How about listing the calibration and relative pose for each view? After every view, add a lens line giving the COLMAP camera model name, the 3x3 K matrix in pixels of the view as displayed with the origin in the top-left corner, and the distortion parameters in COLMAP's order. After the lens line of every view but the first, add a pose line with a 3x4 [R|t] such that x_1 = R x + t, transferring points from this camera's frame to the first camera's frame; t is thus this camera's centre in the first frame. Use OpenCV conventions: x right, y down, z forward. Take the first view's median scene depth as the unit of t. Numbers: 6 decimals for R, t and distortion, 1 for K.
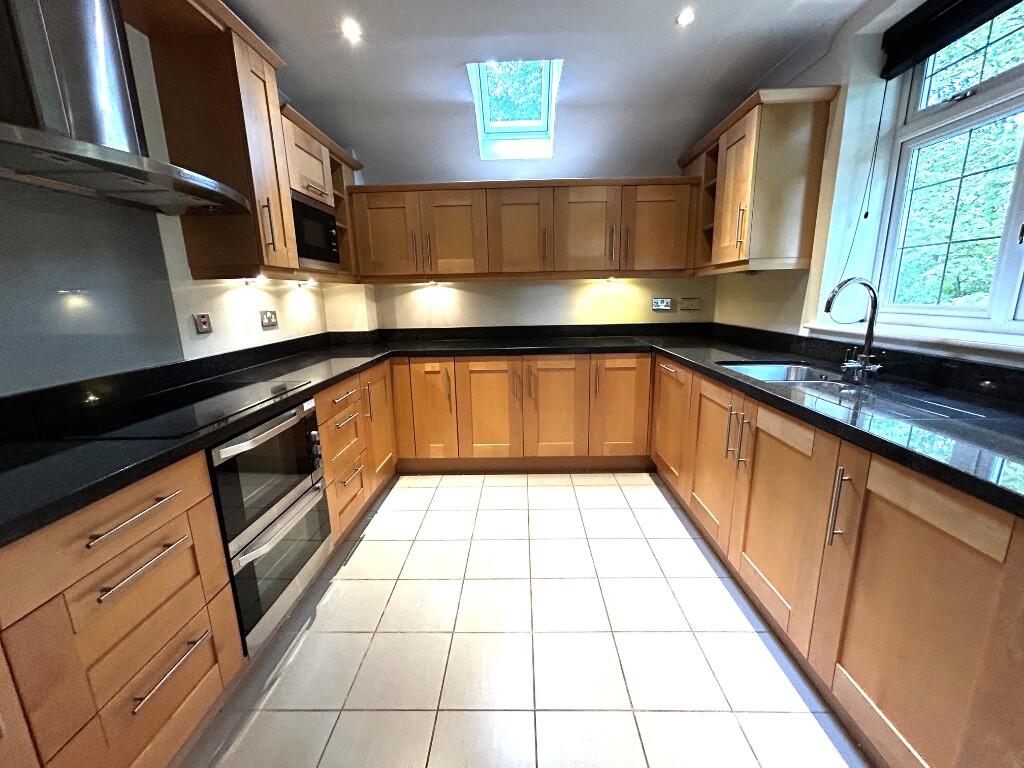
lens RADIAL K [[416.5, 0, 511.0], [0, 416.5, 382.2], [0, 0, 1]] dist [0.002024, 0.000167]
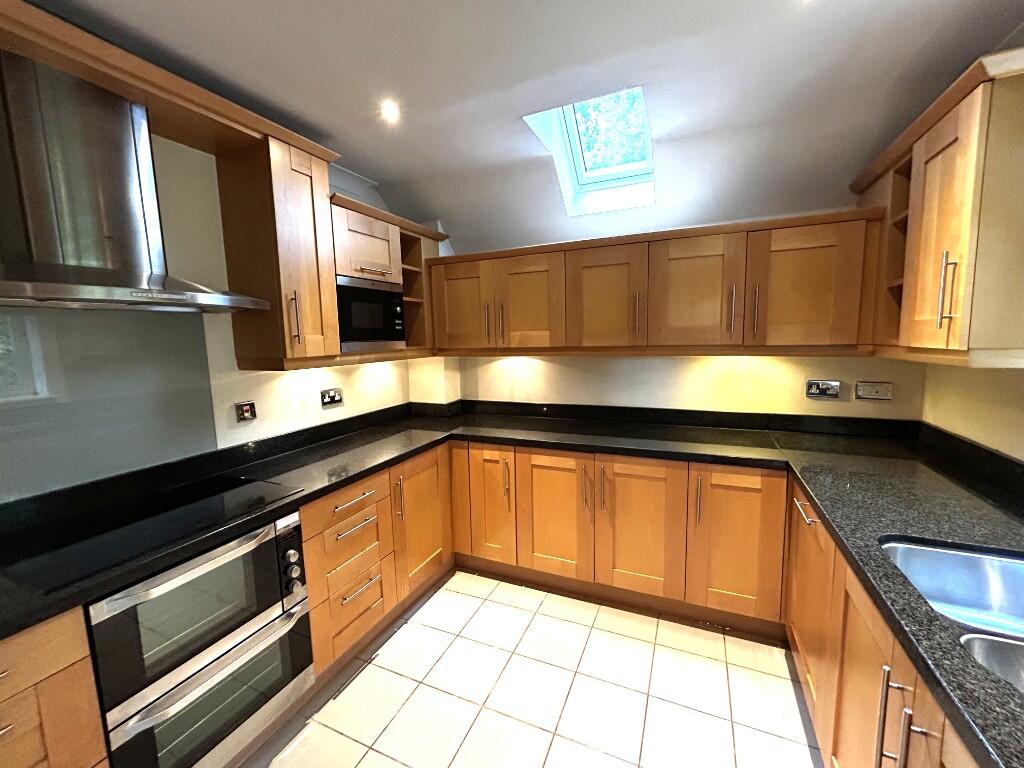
lens RADIAL K [[416.5, 0, 510.2], [0, 416.5, 385.1], [0, 0, 1]] dist [0.002024, 0.000167]
pose [[0.924133, 0.043291, -0.379610, 0.184695], [-0.073986, 0.995030, -0.066638, -0.138263], [0.374839, 0.089668, 0.922743, 0.218855]]
